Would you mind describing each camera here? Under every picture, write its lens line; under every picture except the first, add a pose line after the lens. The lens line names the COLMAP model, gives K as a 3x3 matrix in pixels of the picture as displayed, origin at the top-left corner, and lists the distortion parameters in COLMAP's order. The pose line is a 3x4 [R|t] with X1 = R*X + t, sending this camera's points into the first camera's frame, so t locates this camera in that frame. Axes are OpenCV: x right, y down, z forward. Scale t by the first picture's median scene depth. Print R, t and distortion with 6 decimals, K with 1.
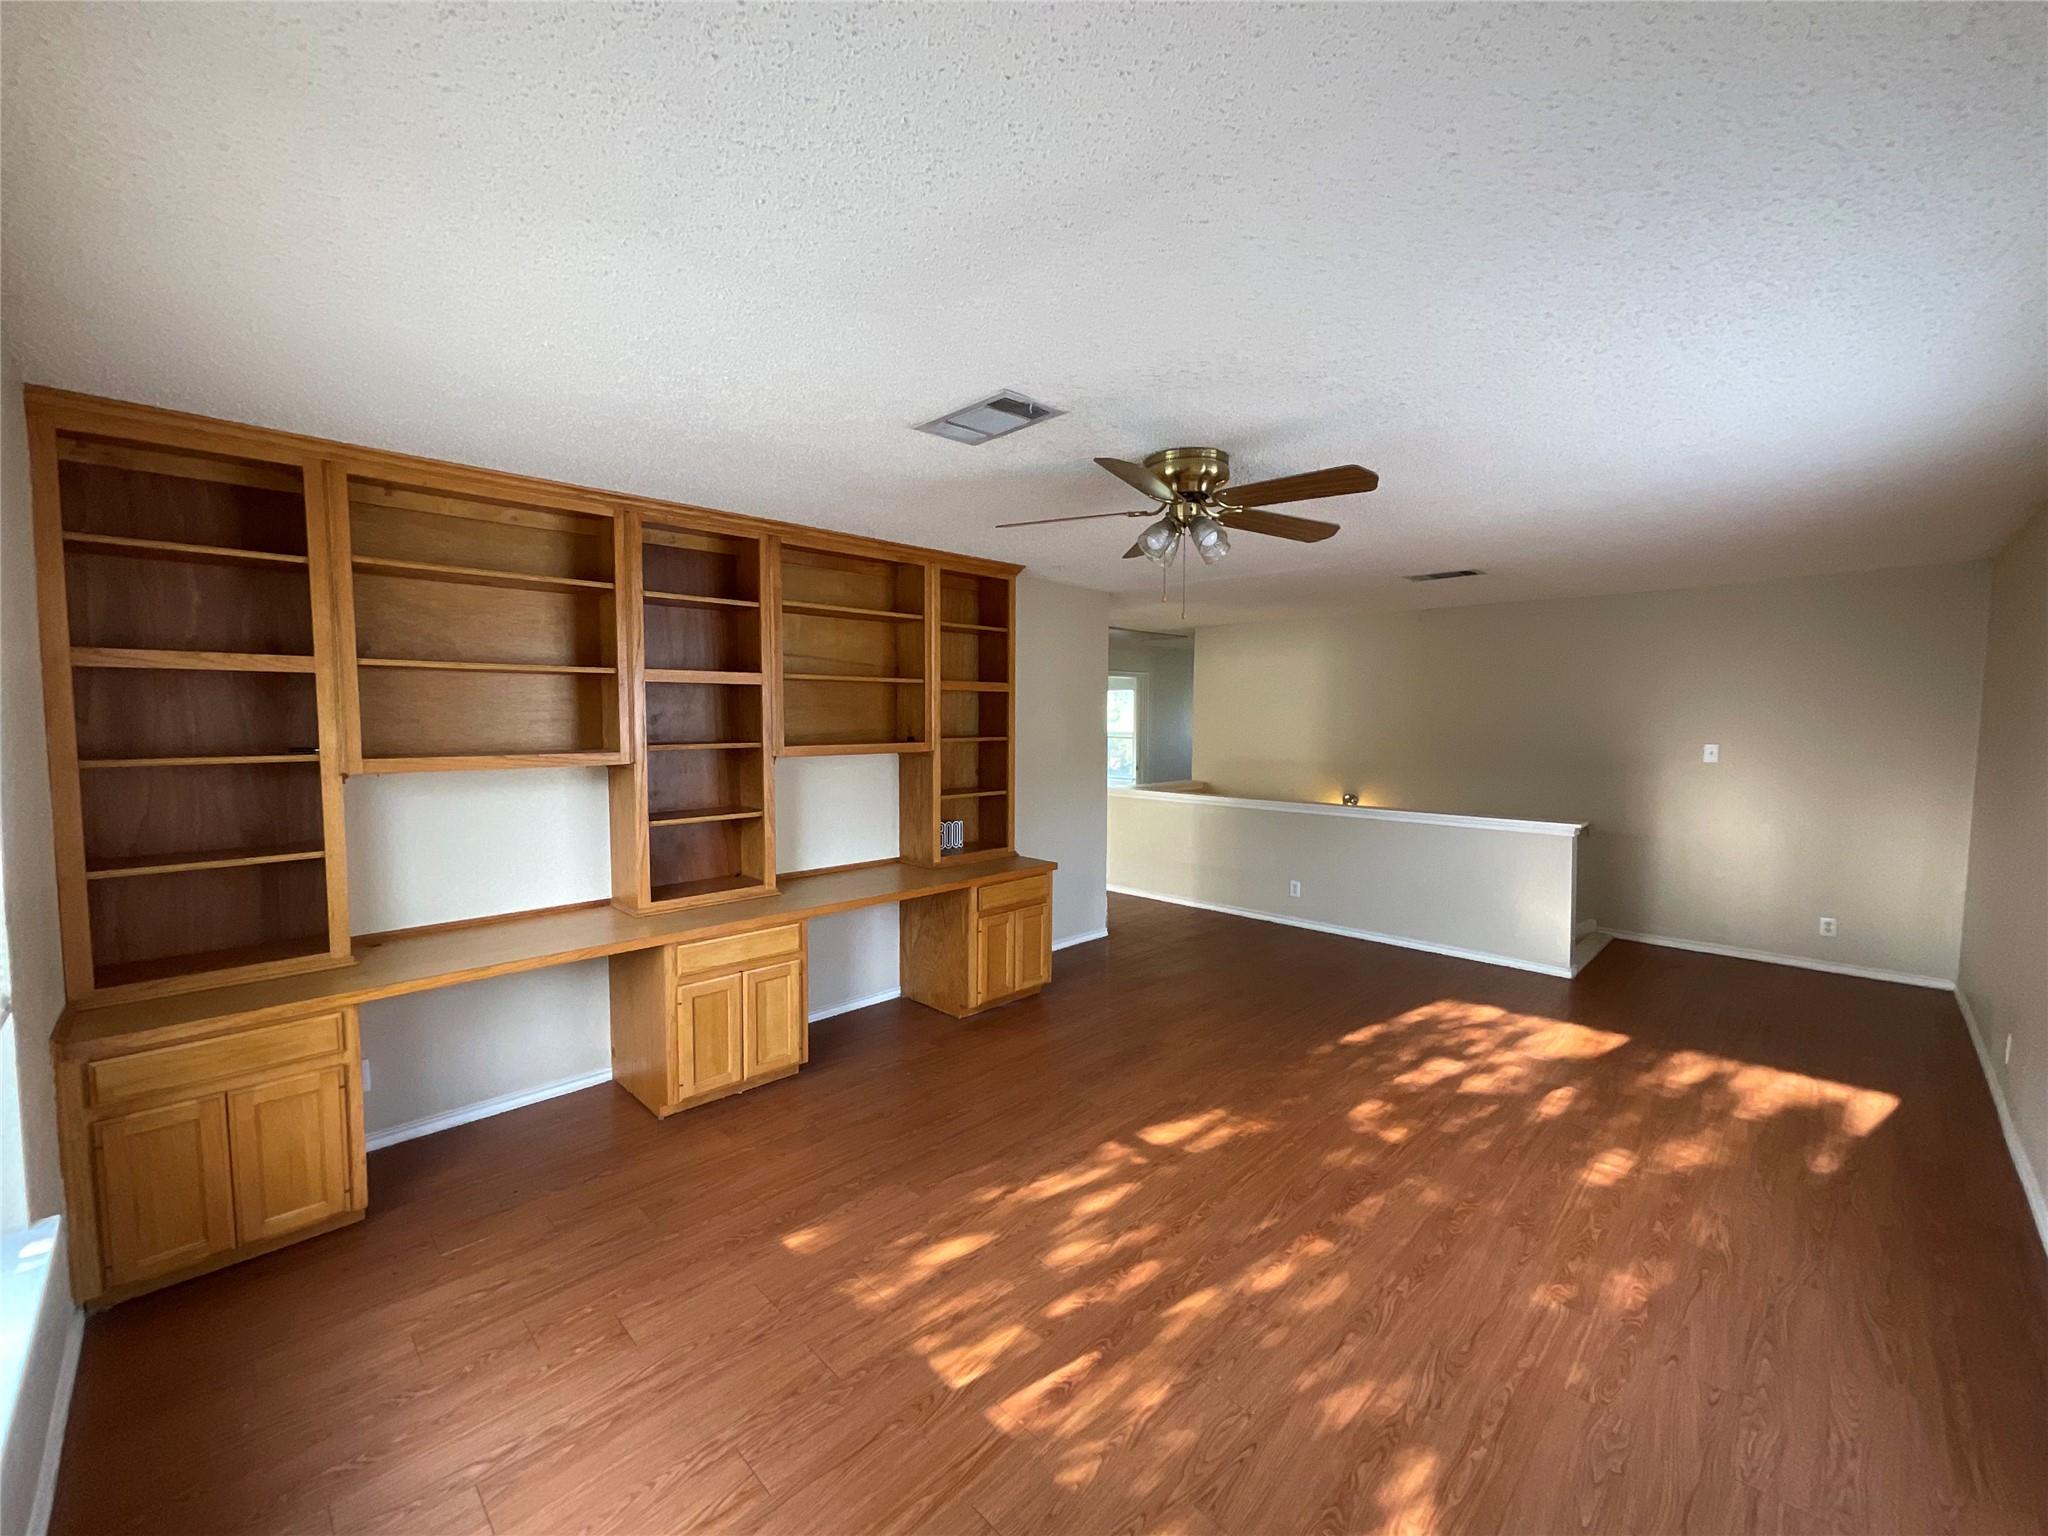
lens RADIAL K [[830.3, 0, 1028.3], [0, 830.3, 767.7], [0, 0, 1]] dist [-0.003106, -0.001340]
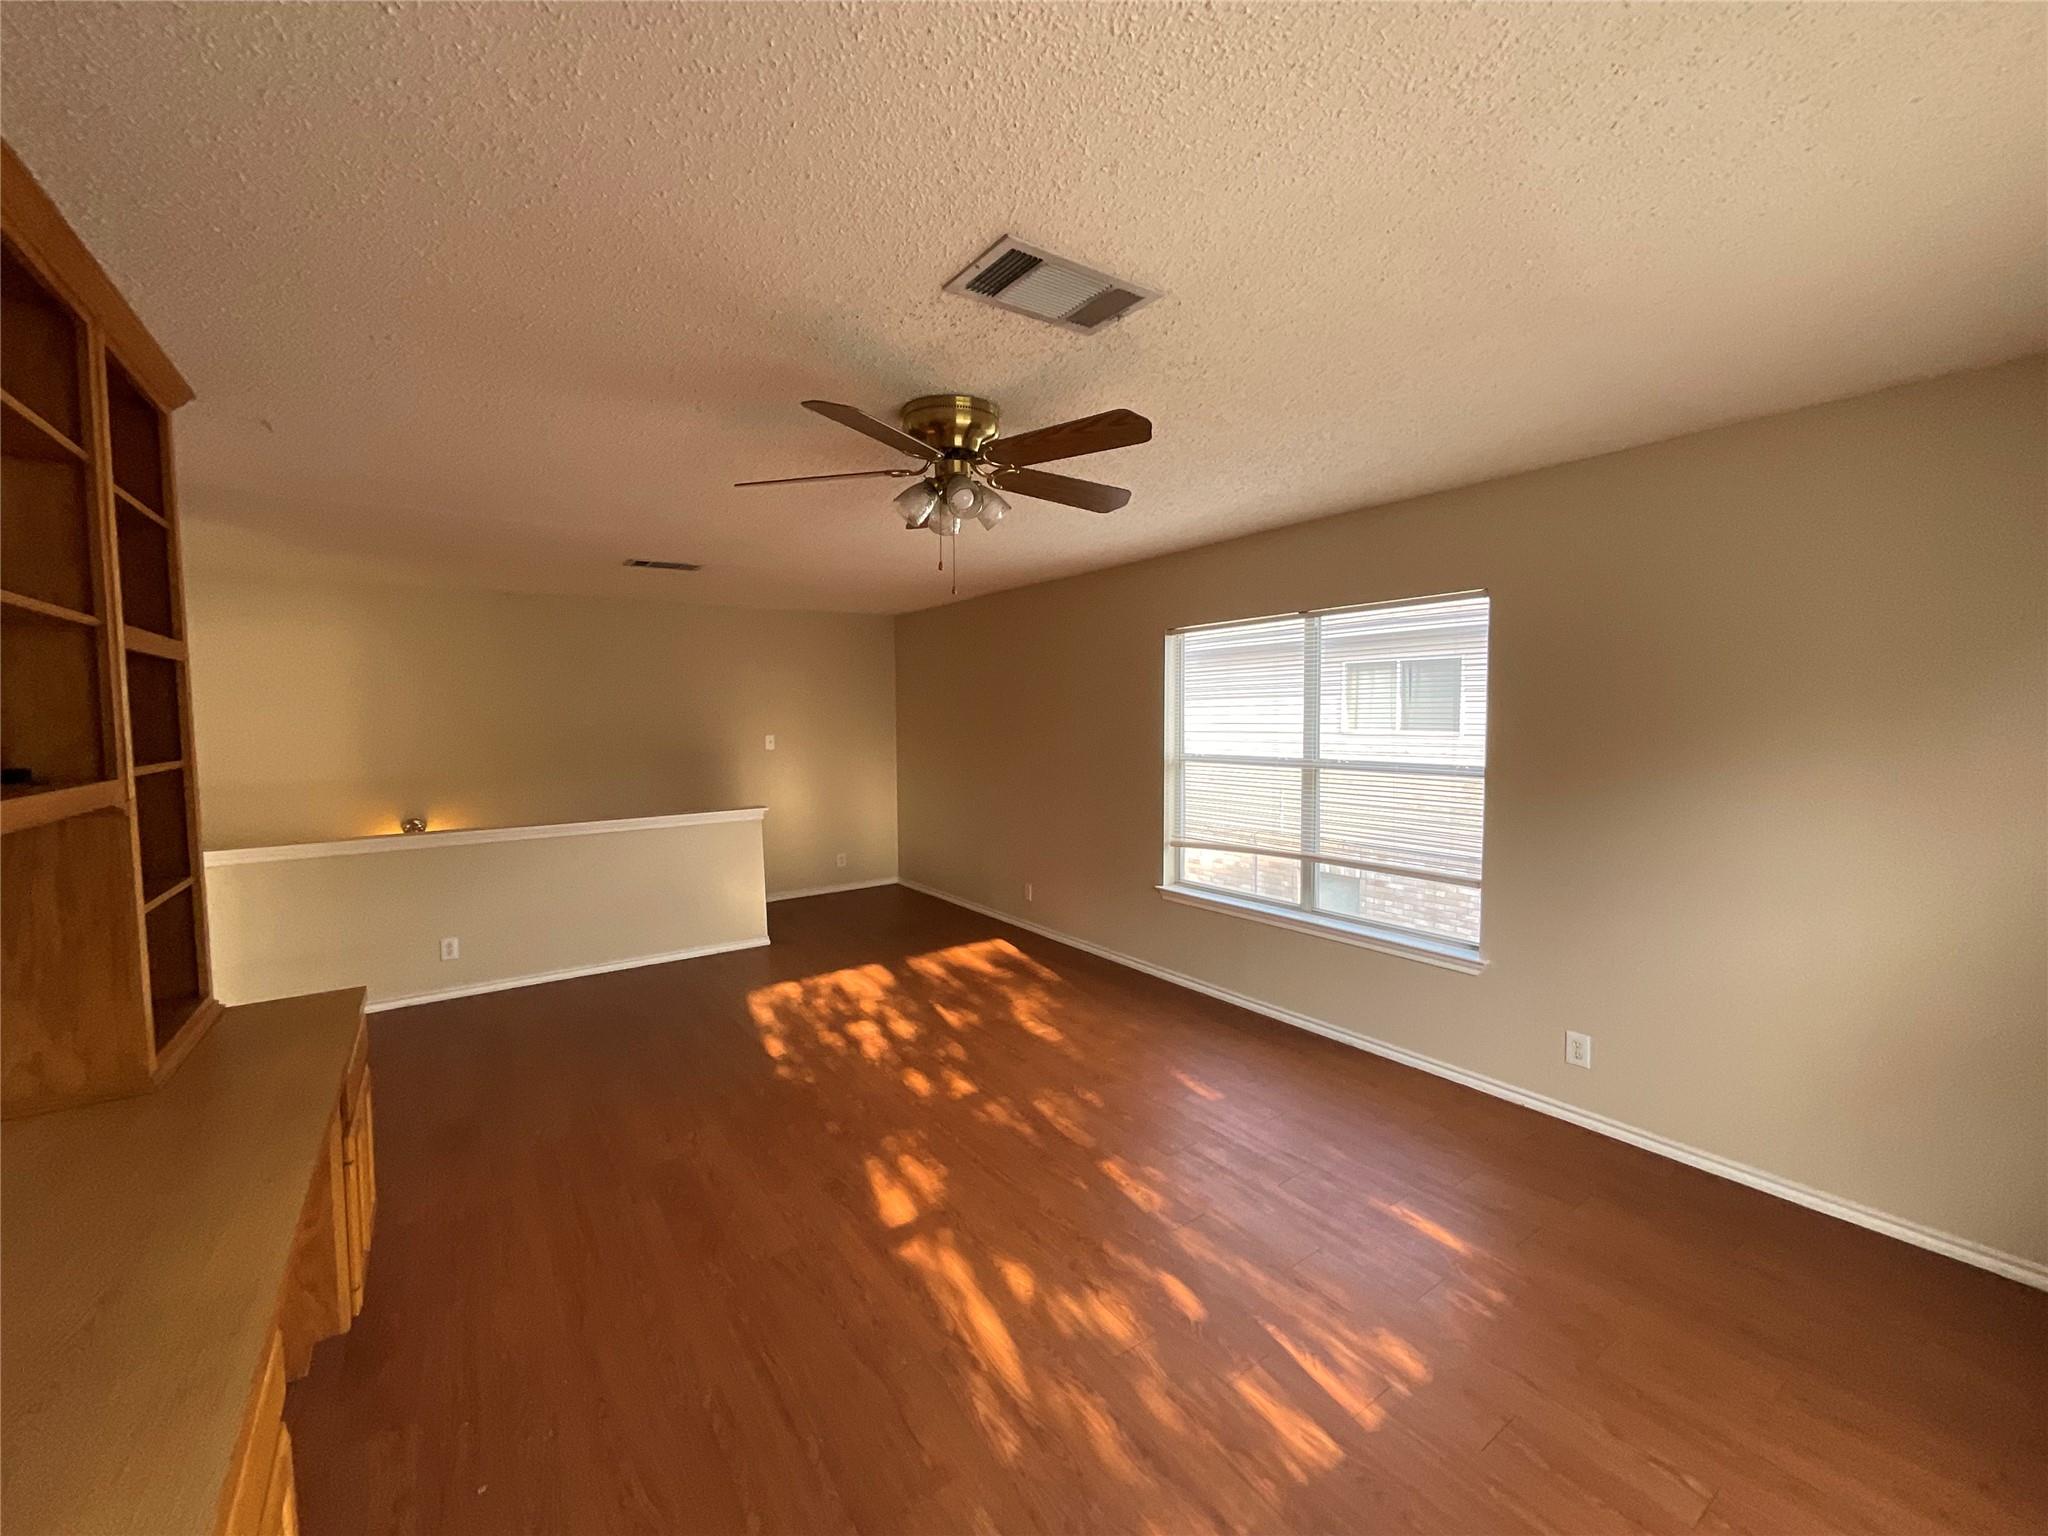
lens RADIAL K [[830.3, 0, 1023.1], [0, 830.3, 758.2], [0, 0, 1]] dist [-0.003106, -0.001340]
pose [[0.163397, -0.054609, 0.985048, -0.703261], [0.075557, 0.996227, 0.042696, -0.035973], [-0.983663, 0.067451, 0.166907, 0.821121]]
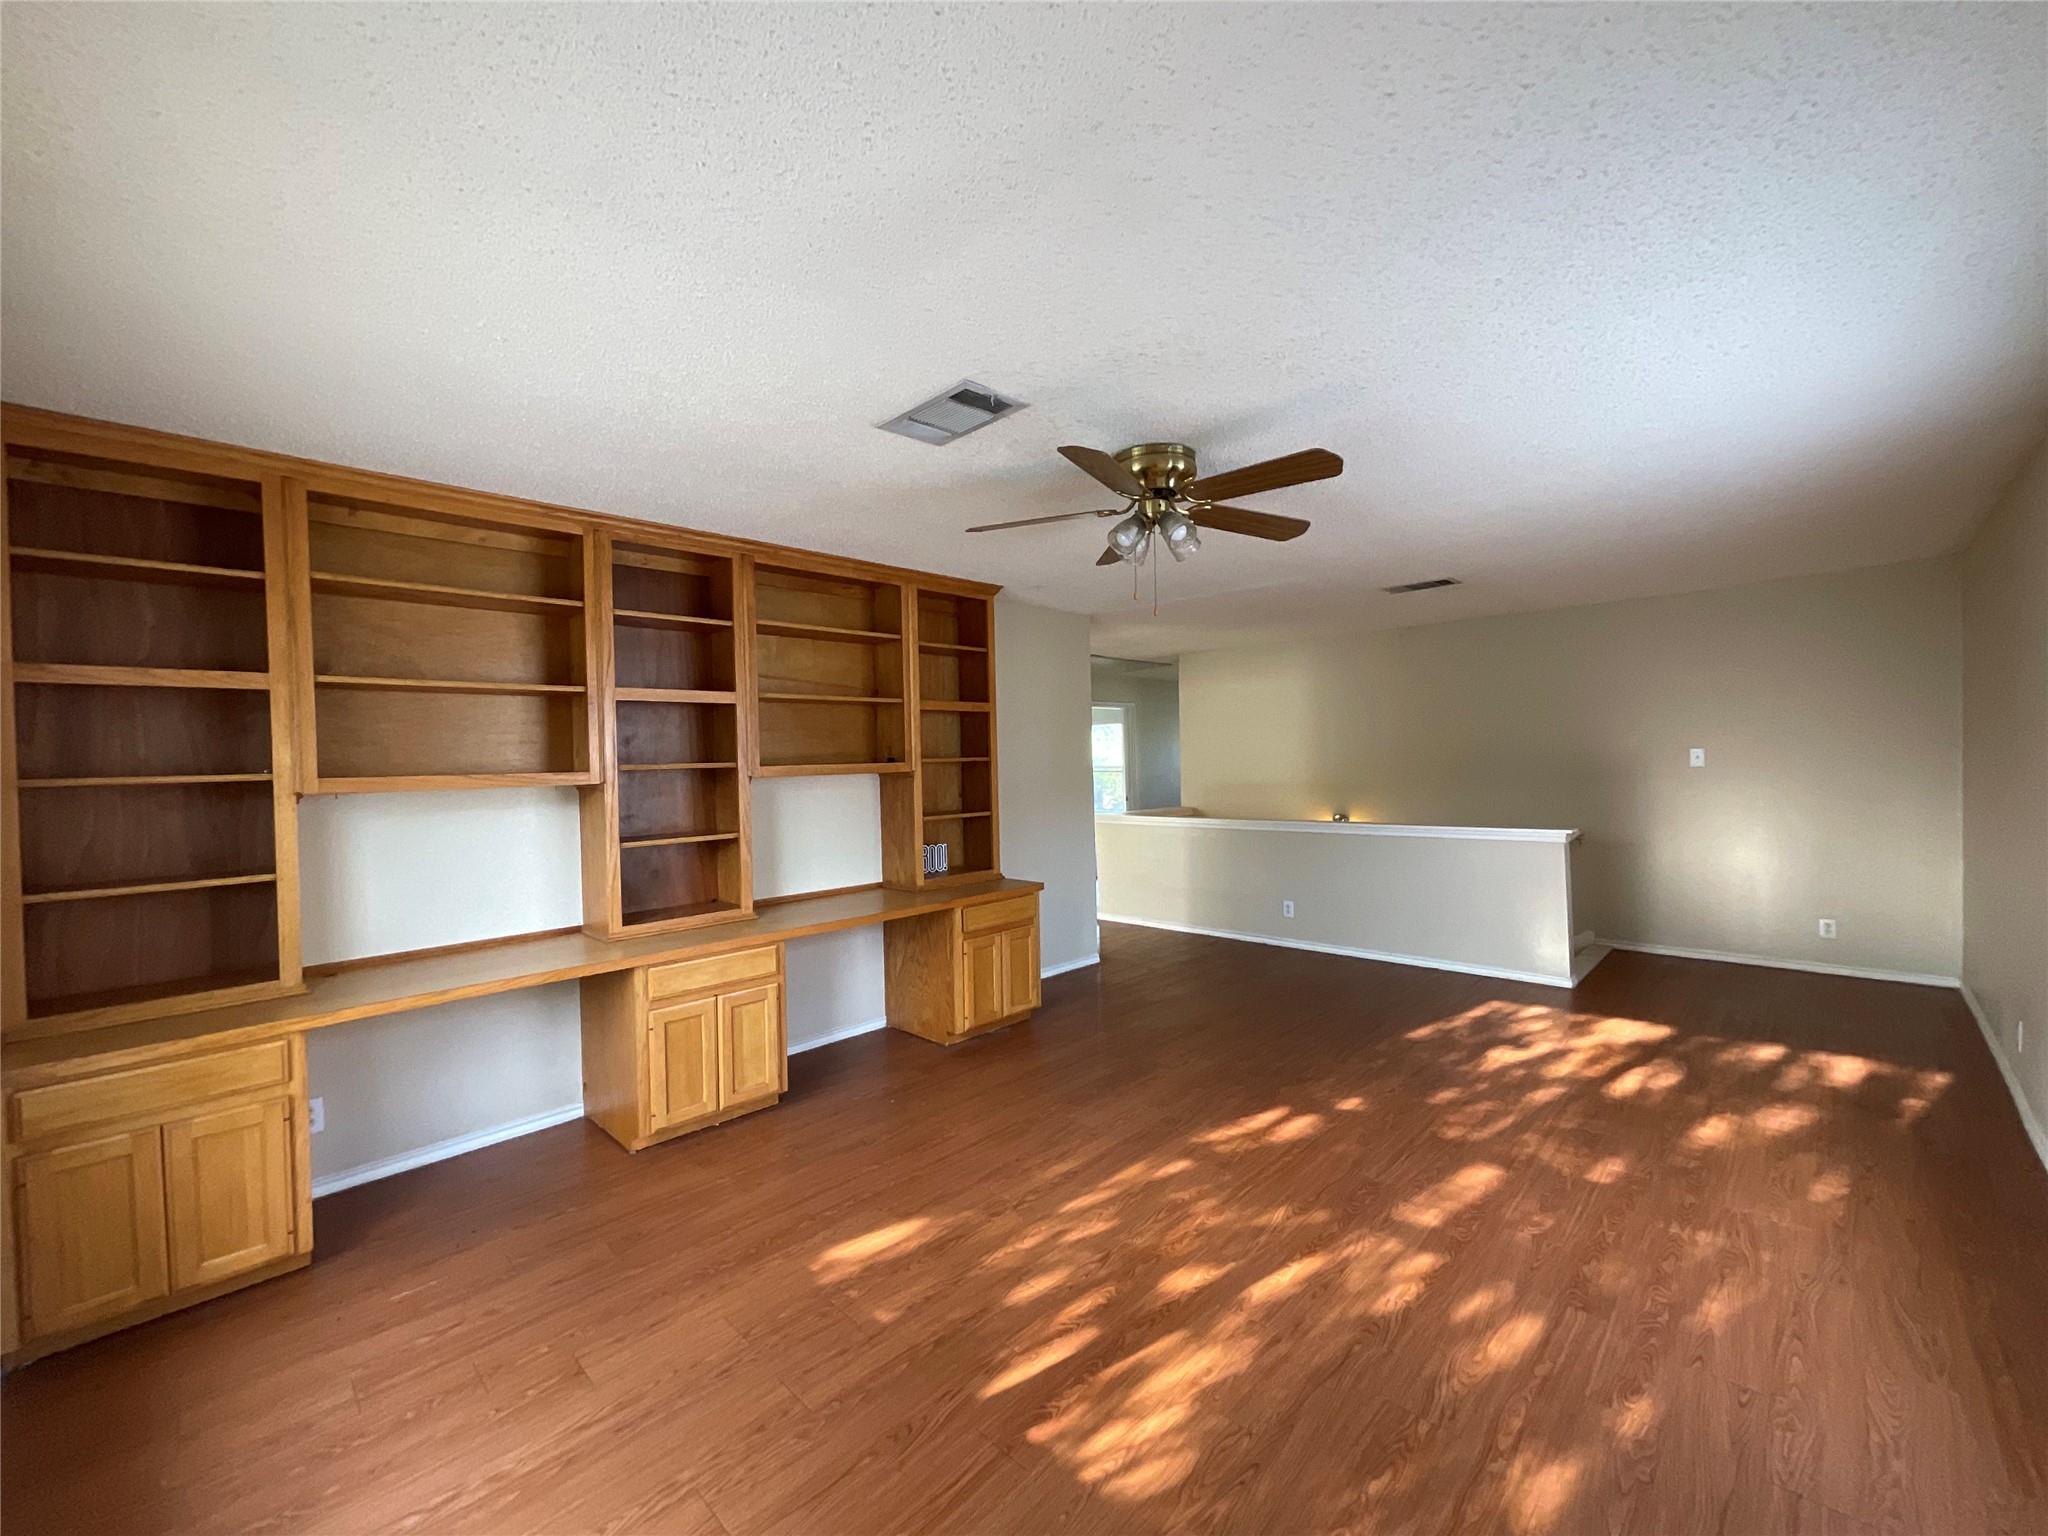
lens RADIAL K [[830.3, 0, 1029.0], [0, 830.3, 768.8], [0, 0, 1]] dist [-0.003106, -0.001340]
pose [[0.999567, -0.028028, 0.008910, 0.021756], [0.028472, 0.998116, -0.054357, 0.055513], [-0.007370, 0.054587, 0.998482, 0.022476]]
